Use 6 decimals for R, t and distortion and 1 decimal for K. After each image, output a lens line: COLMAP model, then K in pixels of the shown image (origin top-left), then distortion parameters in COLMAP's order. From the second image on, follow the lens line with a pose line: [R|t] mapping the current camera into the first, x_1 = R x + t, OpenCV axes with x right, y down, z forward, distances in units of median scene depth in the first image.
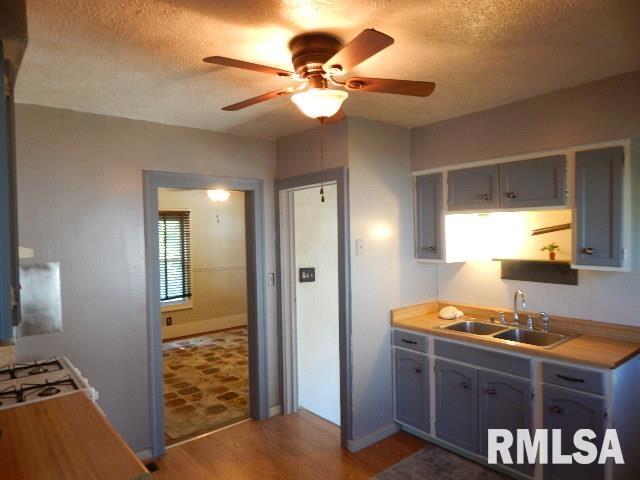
lens RADIAL K [[415.4, 0, 316.9], [0, 415.4, 244.0], [0, 0, 1]] dist [0.012261, -0.003026]
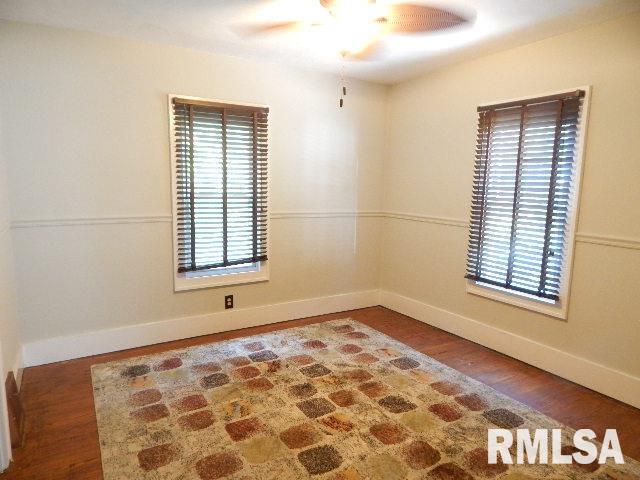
lens RADIAL K [[415.4, 0, 320.7], [0, 415.4, 240.8], [0, 0, 1]] dist [0.012261, -0.003026]
pose [[0.989734, 0.056332, -0.131354, -0.166759], [-0.040421, 0.991854, 0.120794, 0.027591], [0.137088, -0.114244, 0.983949, 0.483333]]
